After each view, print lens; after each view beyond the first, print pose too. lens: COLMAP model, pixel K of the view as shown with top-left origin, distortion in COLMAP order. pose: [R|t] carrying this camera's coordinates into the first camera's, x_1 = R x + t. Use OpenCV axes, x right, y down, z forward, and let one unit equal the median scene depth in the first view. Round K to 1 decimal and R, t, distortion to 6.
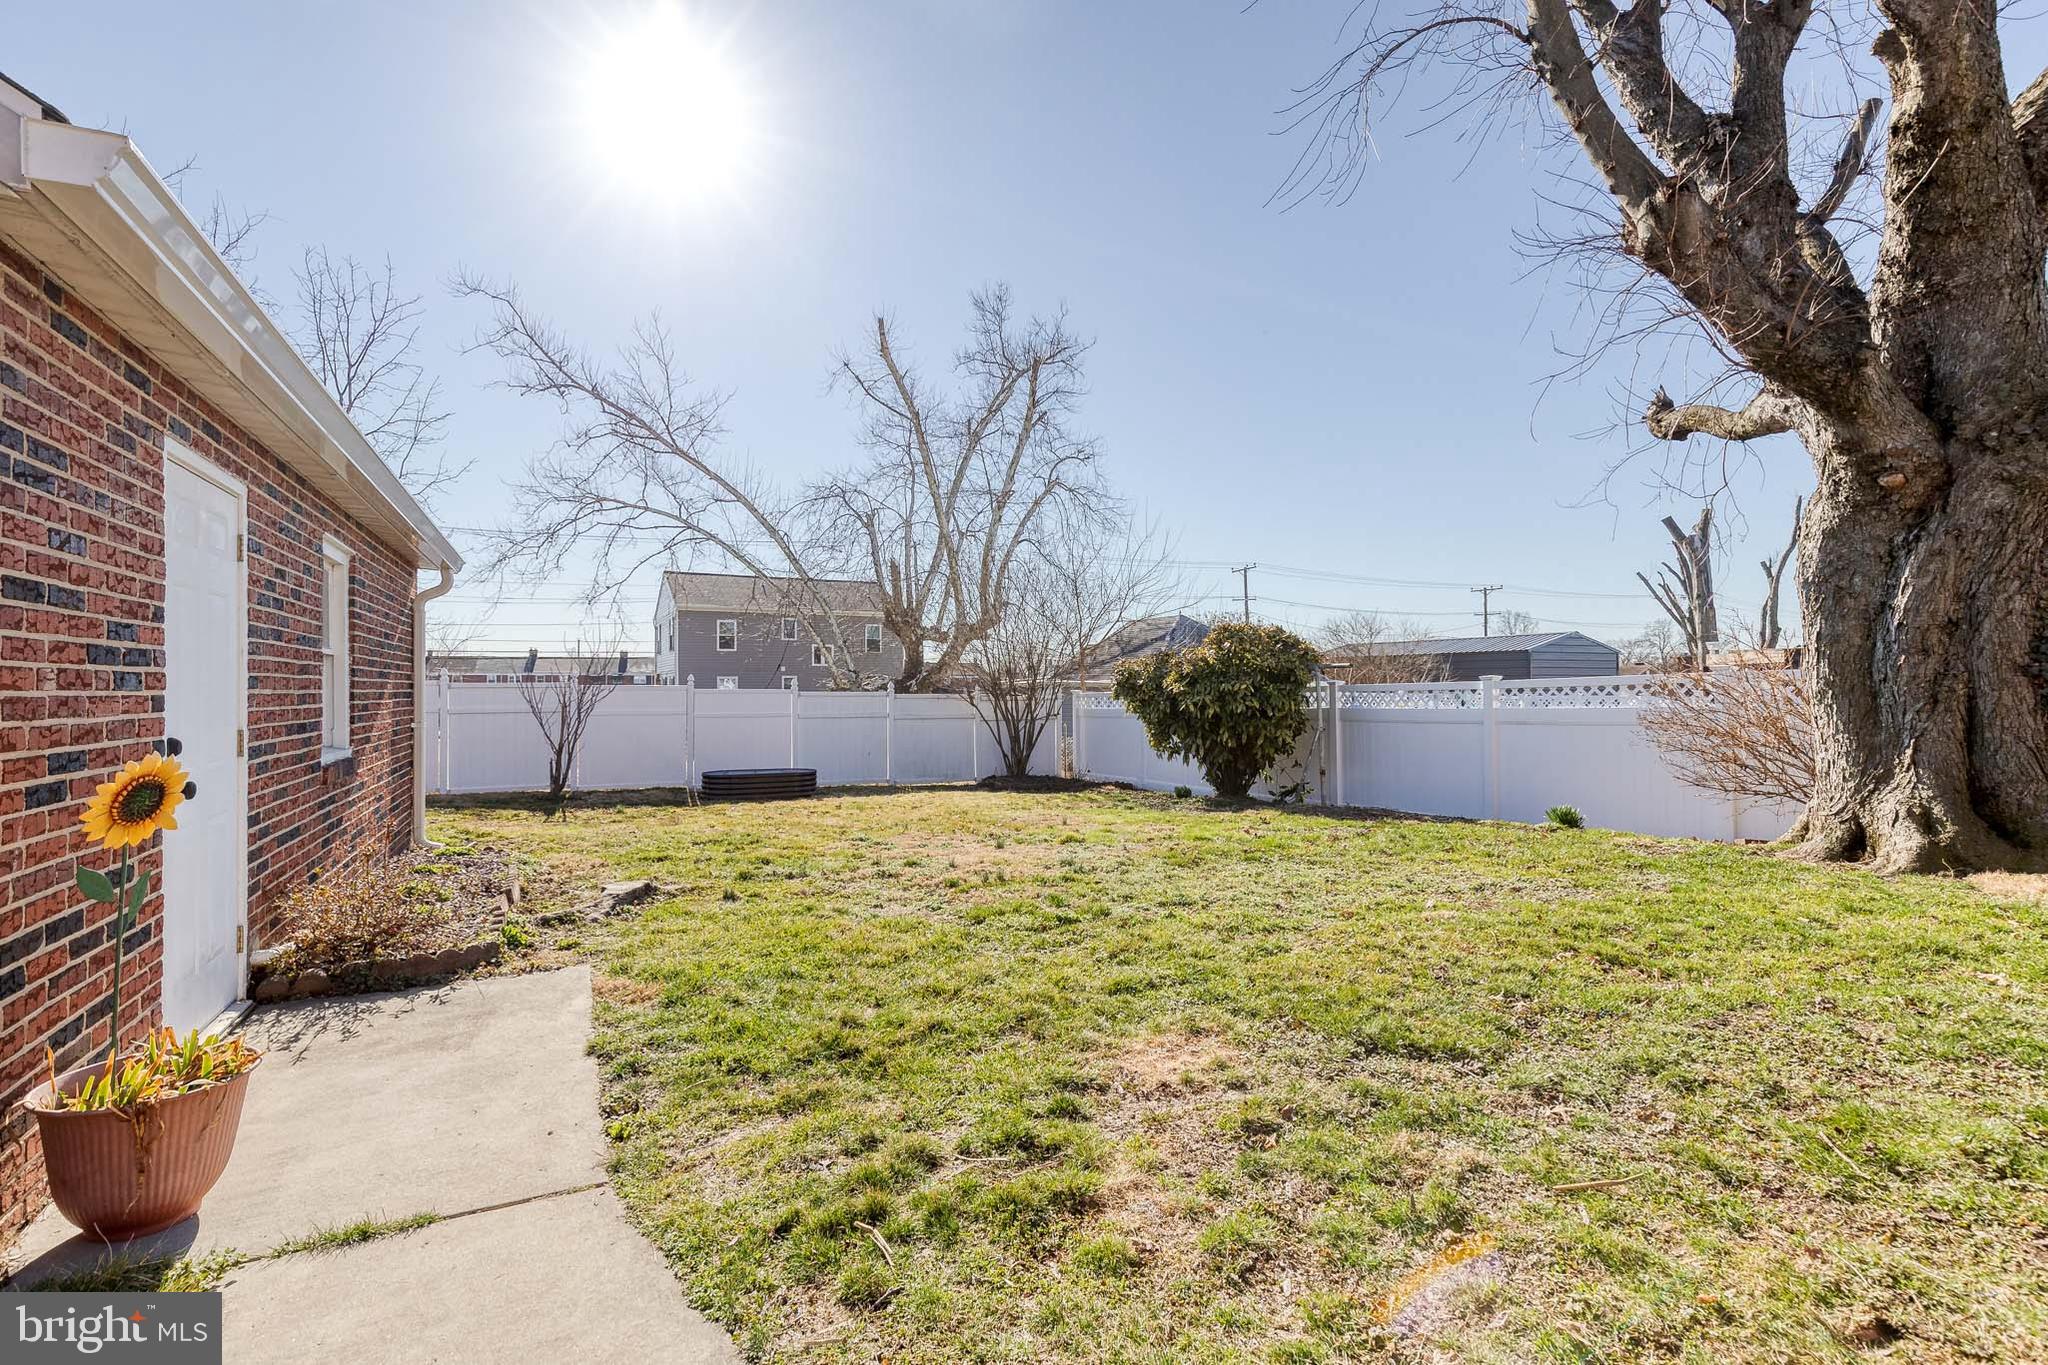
lens RADIAL K [[926.2, 0, 1036.4], [0, 926.2, 671.3], [0, 0, 1]] dist [0.008441, -0.000165]
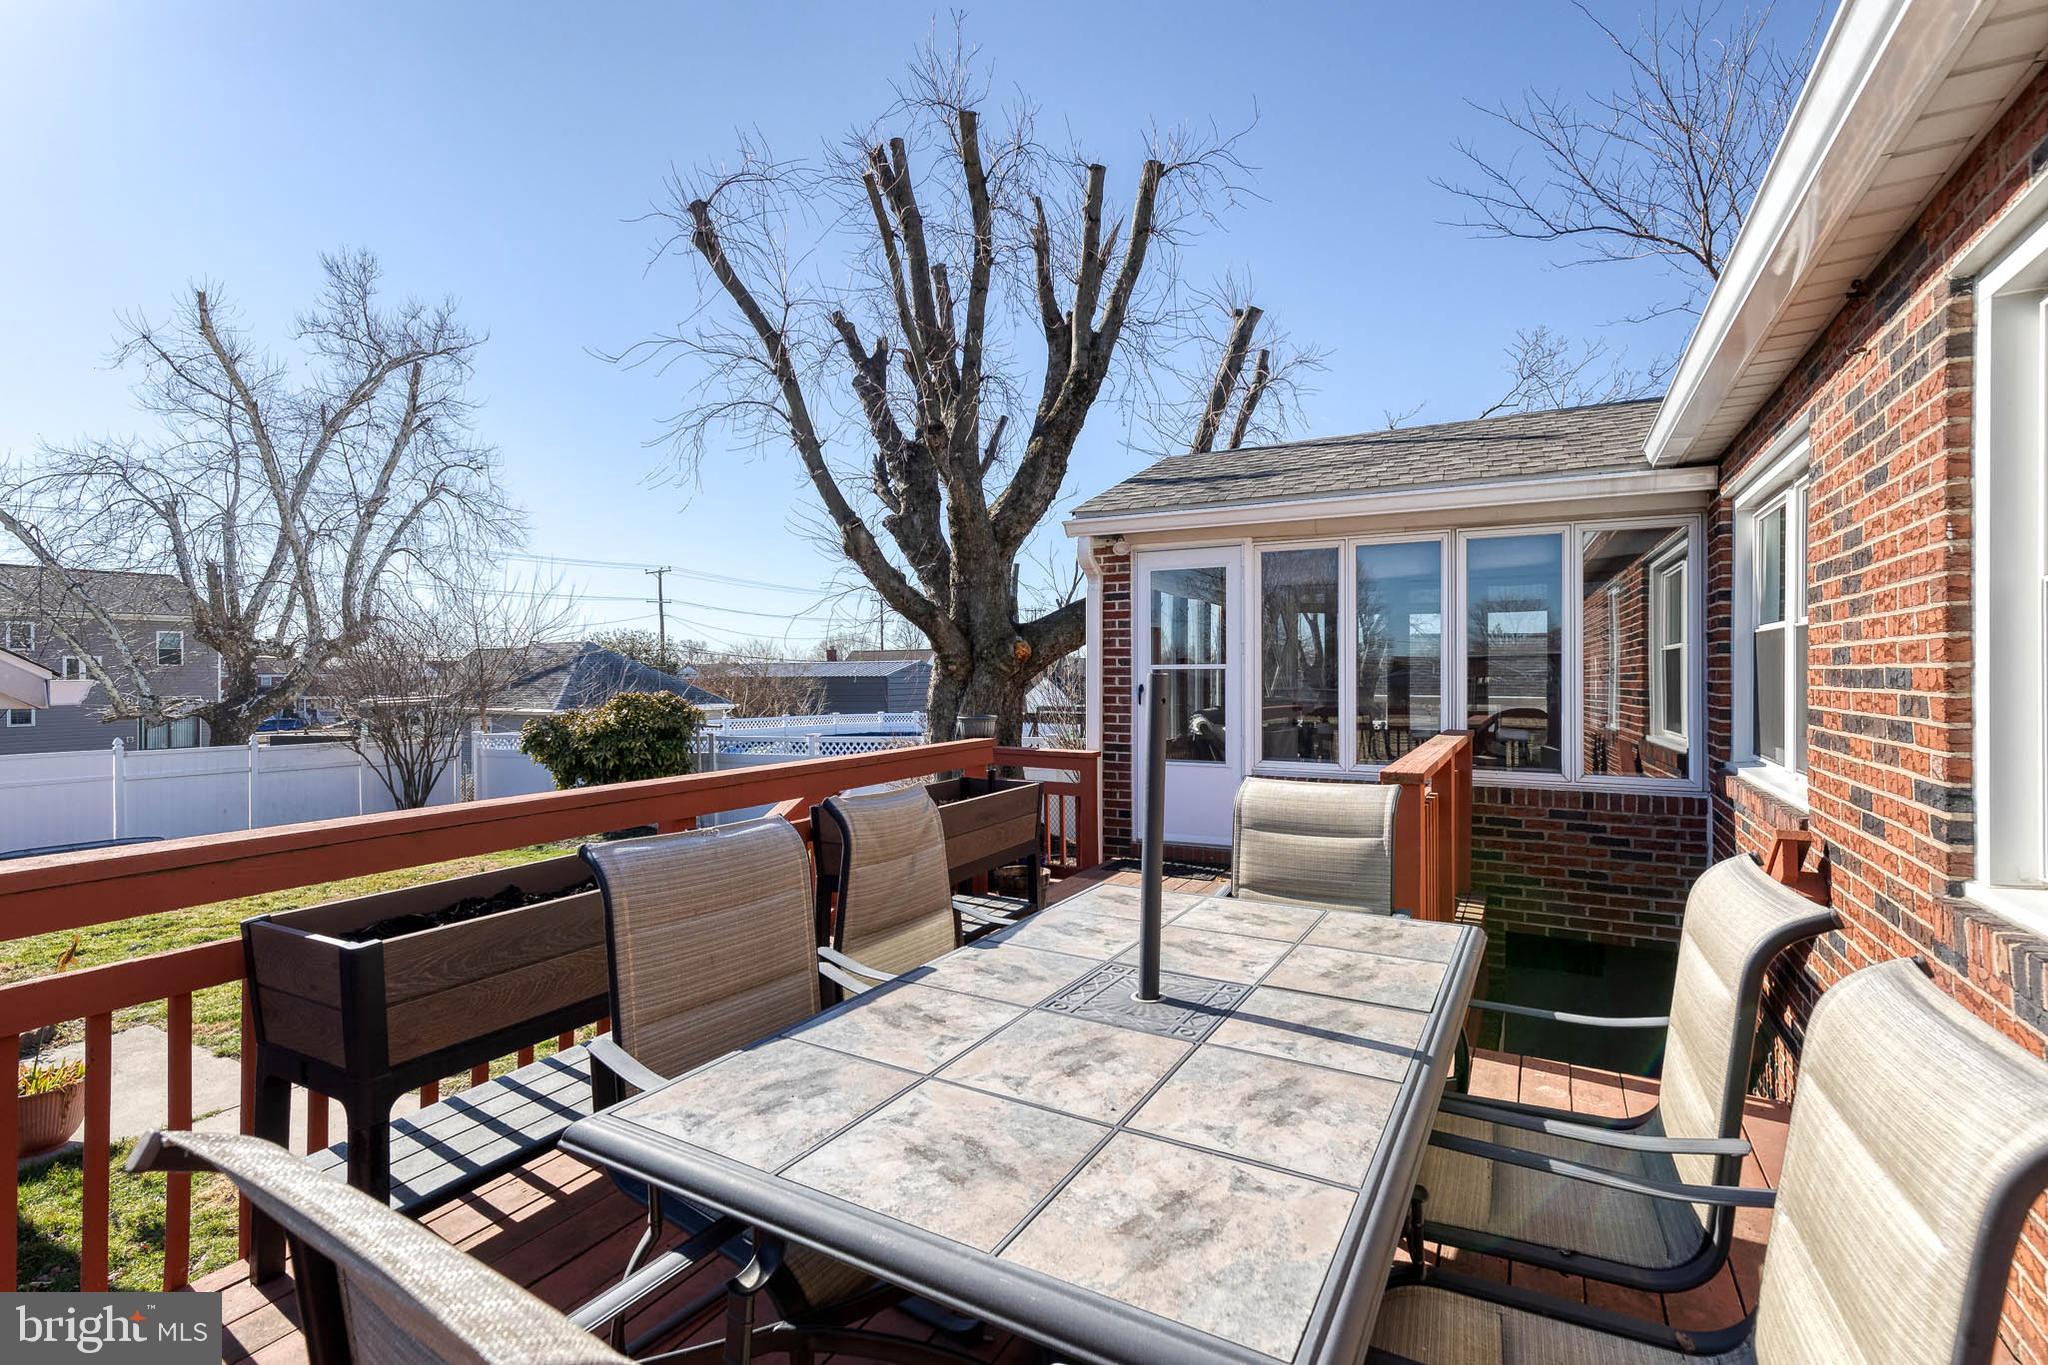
lens RADIAL K [[926.2, 0, 1036.4], [0, 926.2, 671.3], [0, 0, 1]] dist [0.008441, -0.000165]
pose [[0.823520, -0.001957, 0.567283, -0.019105], [-0.004522, 0.999940, 0.010014, -0.035252], [-0.567269, -0.010812, 0.823462, -0.135216]]
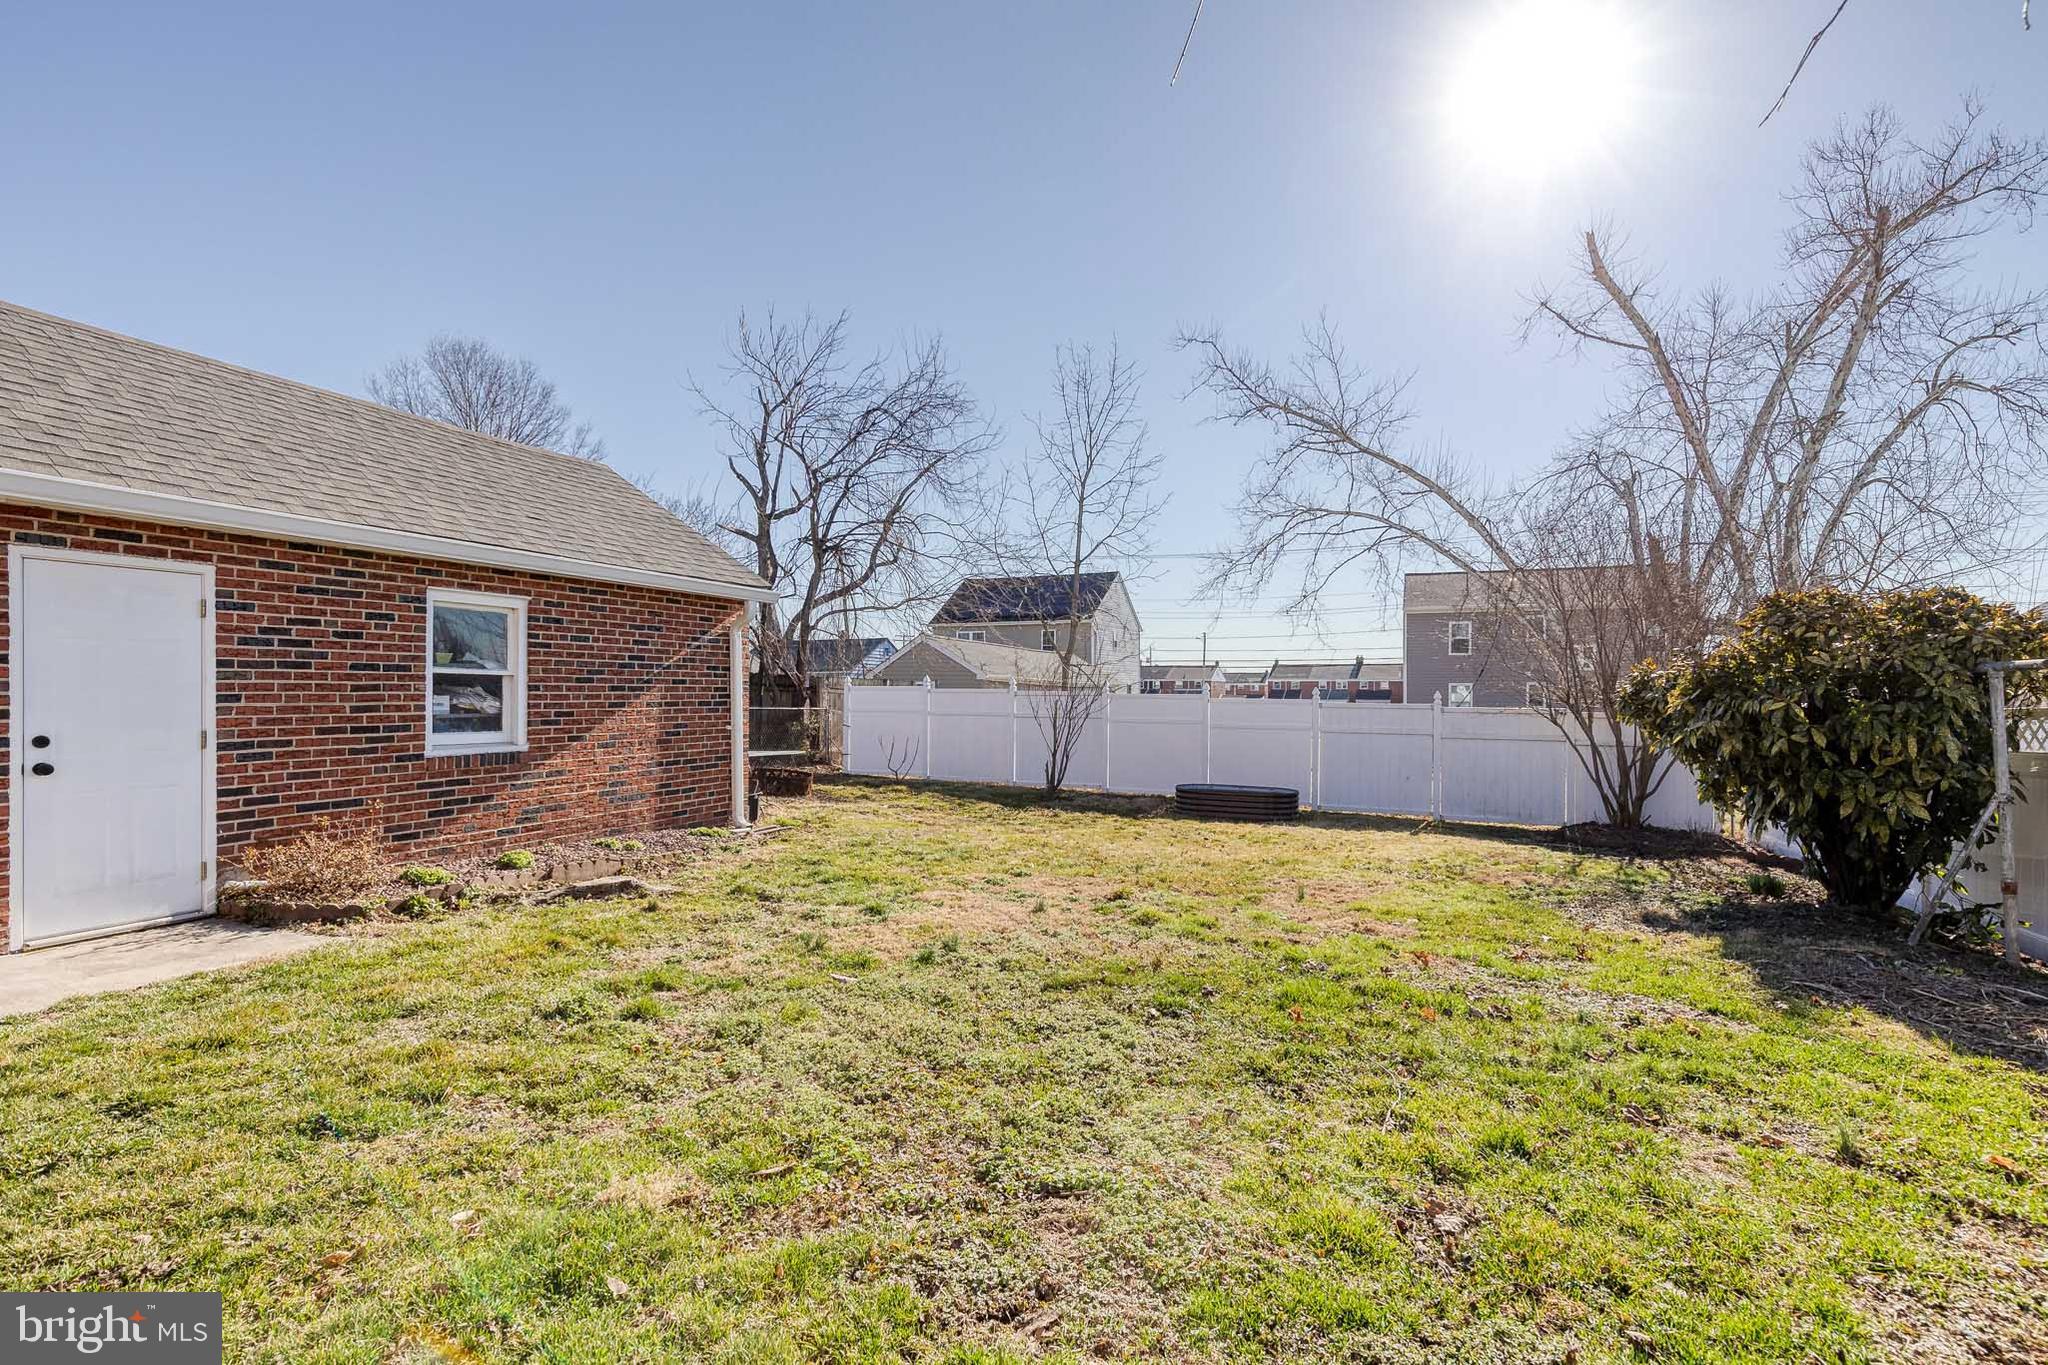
lens RADIAL K [[926.4, 0, 1048.0], [0, 926.4, 698.6], [0, 0, 1]] dist [0.000606, 0.000133]
pose [[0.652959, 0.012706, -0.757287, 0.116854], [0.005727, 0.999748, 0.021712, -0.001225], [0.757372, -0.018514, 0.652722, 0.107081]]
